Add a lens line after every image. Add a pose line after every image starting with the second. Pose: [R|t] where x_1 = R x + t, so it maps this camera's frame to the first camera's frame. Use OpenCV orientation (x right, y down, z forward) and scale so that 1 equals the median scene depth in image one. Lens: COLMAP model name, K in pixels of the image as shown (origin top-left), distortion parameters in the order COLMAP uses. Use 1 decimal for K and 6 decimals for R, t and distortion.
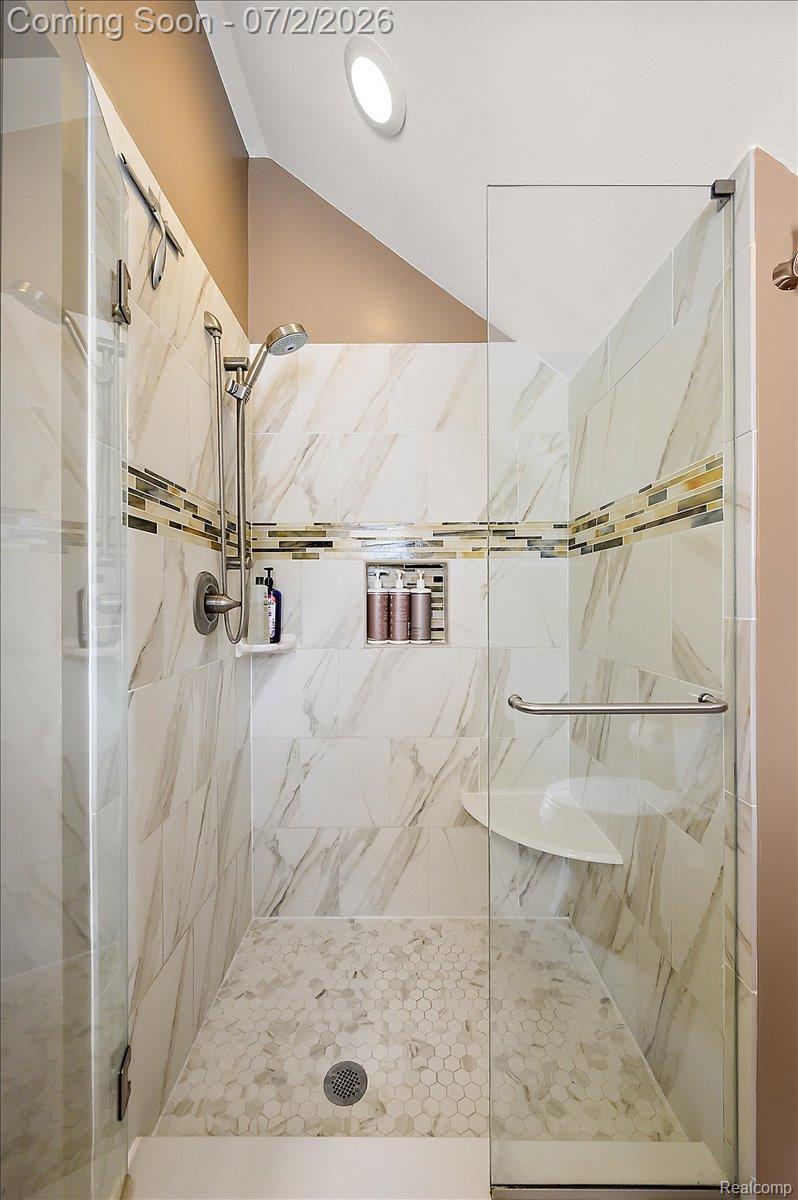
lens RADIAL K [[477.9, 0, 399.0], [0, 477.9, 600.0], [0, 0, 1]] dist [0.000583, -0.000207]
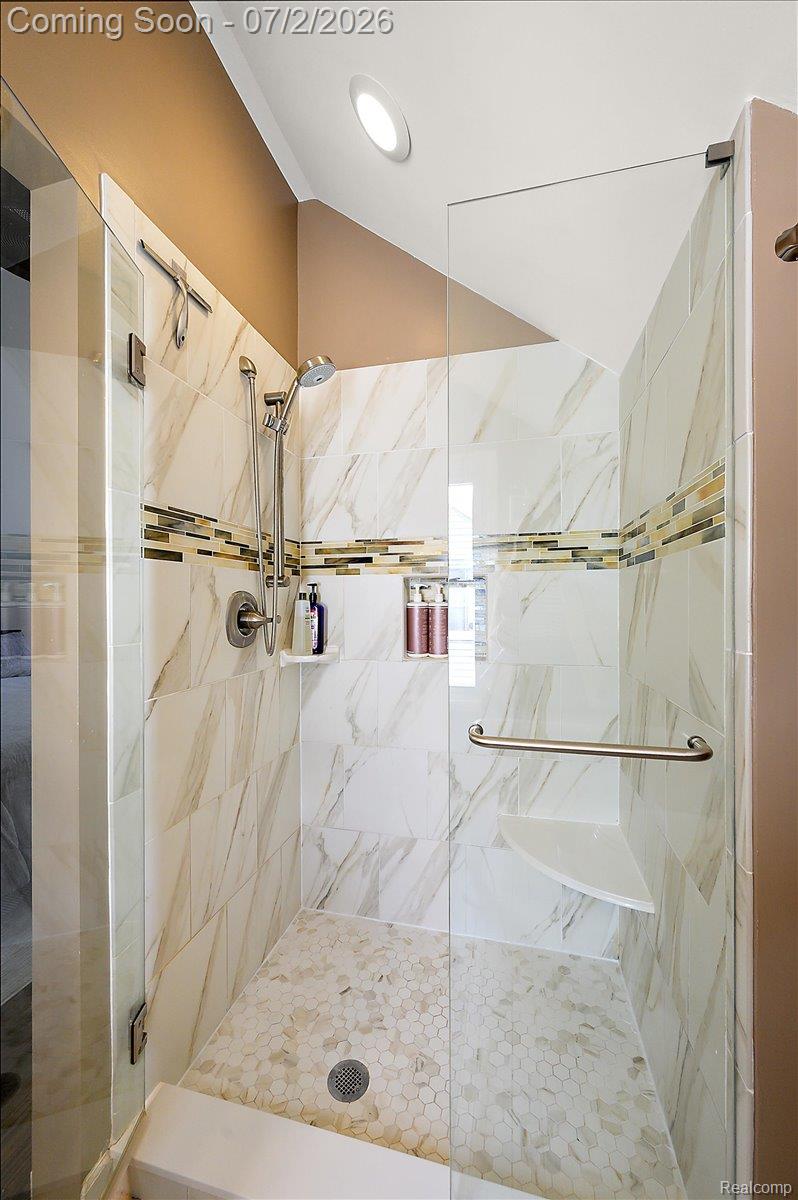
lens RADIAL K [[473.4, 0, 383.8], [0, 473.4, 605.5], [0, 0, 1]] dist [0.000563, 0.000194]
pose [[0.969951, 0.000669, -0.243299, 0.166400], [0.000167, 0.999994, 0.003416, -0.026418], [0.243300, -0.003354, 0.969945, 0.011680]]
